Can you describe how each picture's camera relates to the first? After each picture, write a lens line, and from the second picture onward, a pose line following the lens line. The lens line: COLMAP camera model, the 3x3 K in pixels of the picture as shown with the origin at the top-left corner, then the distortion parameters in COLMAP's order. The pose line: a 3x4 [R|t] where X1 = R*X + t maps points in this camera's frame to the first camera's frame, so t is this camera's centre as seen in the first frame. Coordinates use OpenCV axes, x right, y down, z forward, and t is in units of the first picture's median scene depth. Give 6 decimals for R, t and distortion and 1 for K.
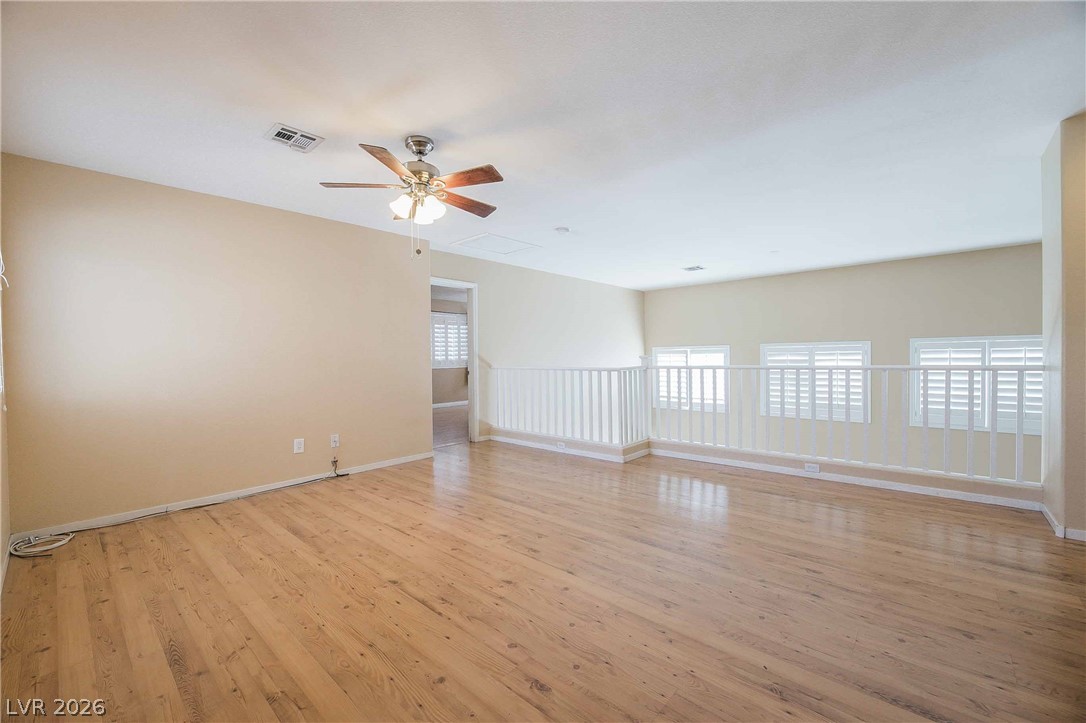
lens RADIAL K [[442.4, 0, 544.2], [0, 442.4, 362.6], [0, 0, 1]] dist [-0.001448, -0.000656]
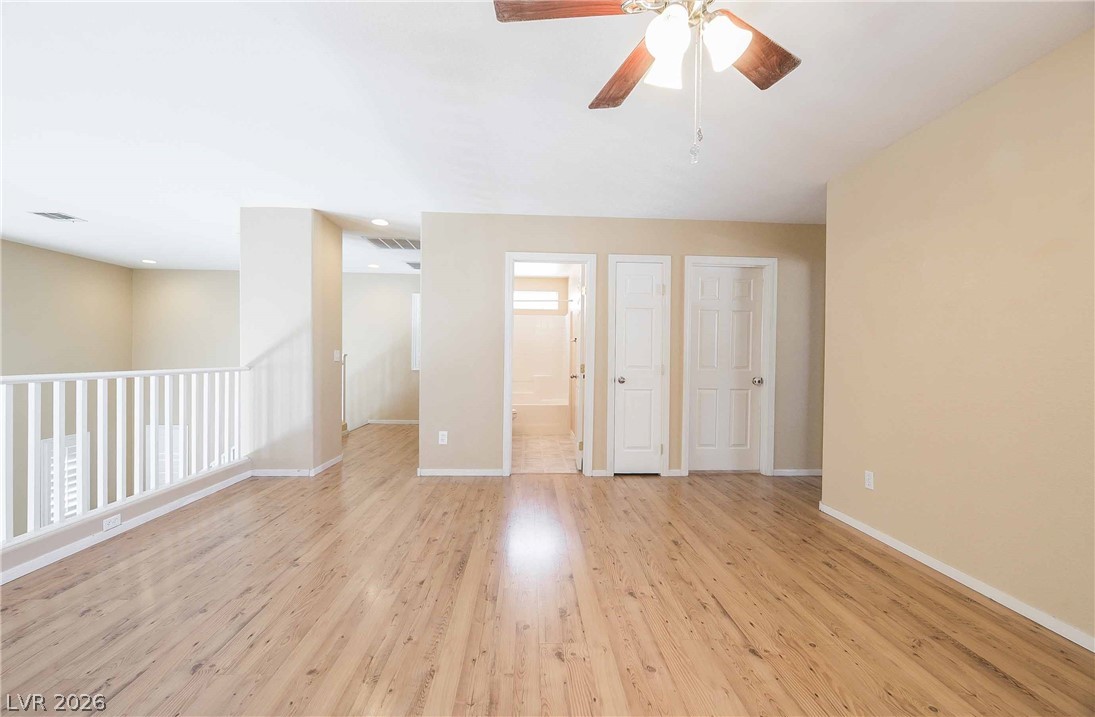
lens RADIAL K [[450.0, 0, 547.5], [0, 450.0, 358.5], [0, 0, 1]] dist [-0.001290, -0.000632]
pose [[-0.700084, 0.003054, 0.714054, -0.587363], [0.008826, 0.999951, 0.004377, -0.019414], [-0.714006, 0.009367, -0.700077, 1.631764]]
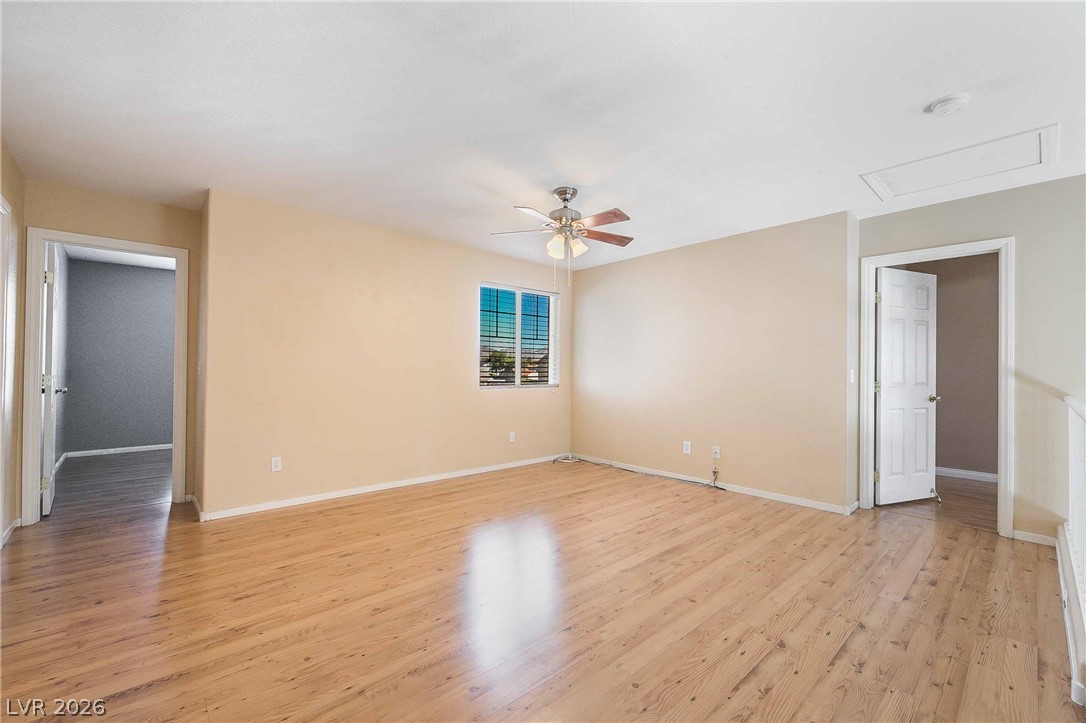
lens RADIAL K [[447.7, 0, 543.2], [0, 447.7, 365.1], [0, 0, 1]] dist [-0.006928, -0.000183]
pose [[-0.100856, -0.000228, -0.994901, 1.046653], [-0.022422, 0.999747, 0.002044, -0.034141], [0.994648, 0.022513, -0.100835, 1.203469]]
